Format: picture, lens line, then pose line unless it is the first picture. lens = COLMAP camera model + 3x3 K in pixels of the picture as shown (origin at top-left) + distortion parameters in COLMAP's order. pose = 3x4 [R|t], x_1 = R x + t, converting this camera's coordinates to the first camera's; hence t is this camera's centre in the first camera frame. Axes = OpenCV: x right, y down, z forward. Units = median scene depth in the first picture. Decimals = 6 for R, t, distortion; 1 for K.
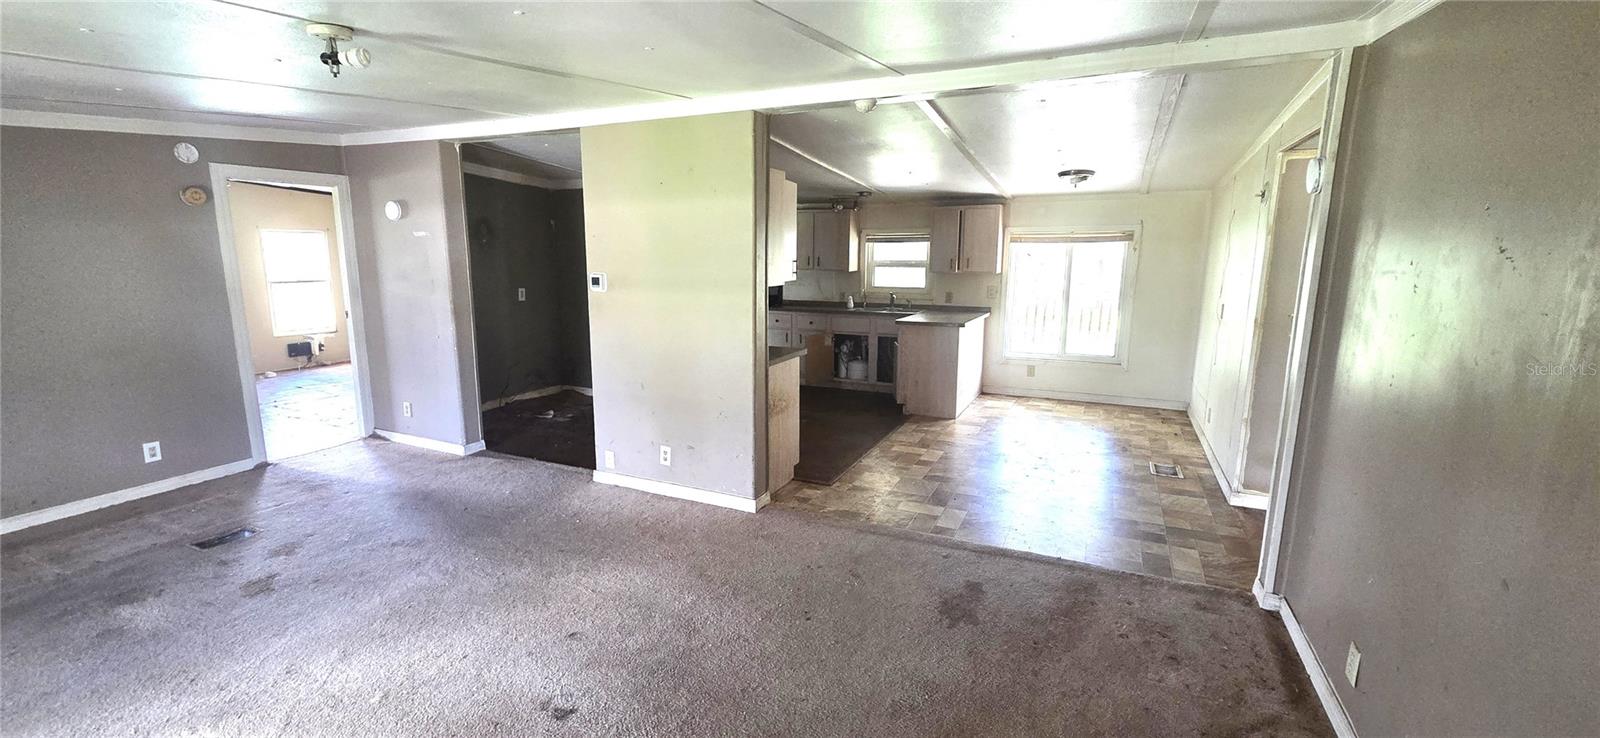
lens RADIAL K [[657.2, 0, 794.0], [0, 657.2, 368.2], [0, 0, 1]] dist [0.004655, -0.000171]
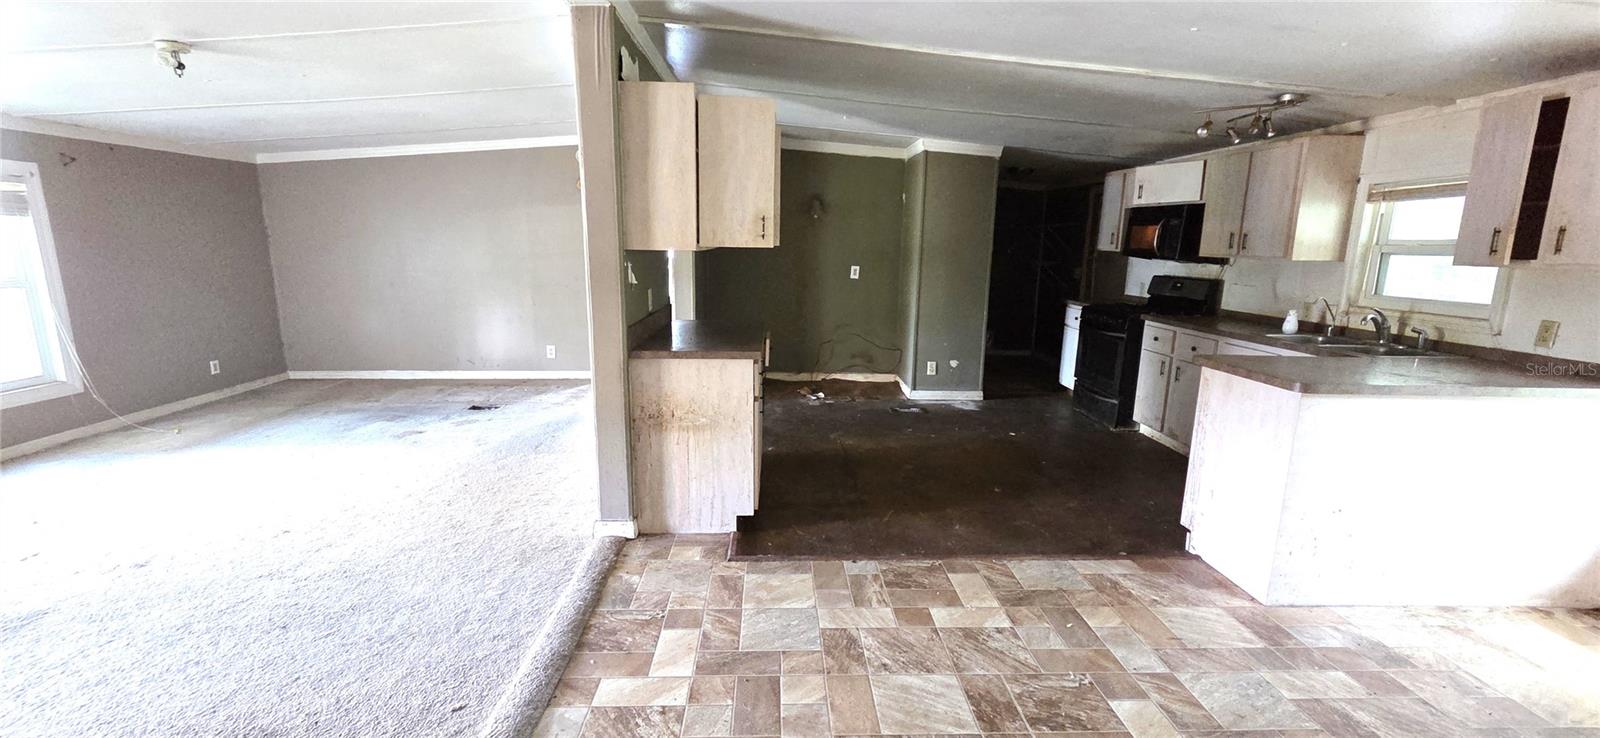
lens RADIAL K [[657.2, 0, 799.9], [0, 657.2, 371.1], [0, 0, 1]] dist [0.004655, -0.000171]
pose [[0.460278, 0.174737, -0.870408, 0.396224], [-0.171458, 0.979476, 0.105964, -0.055702], [0.871060, 0.100466, 0.480792, 0.463310]]
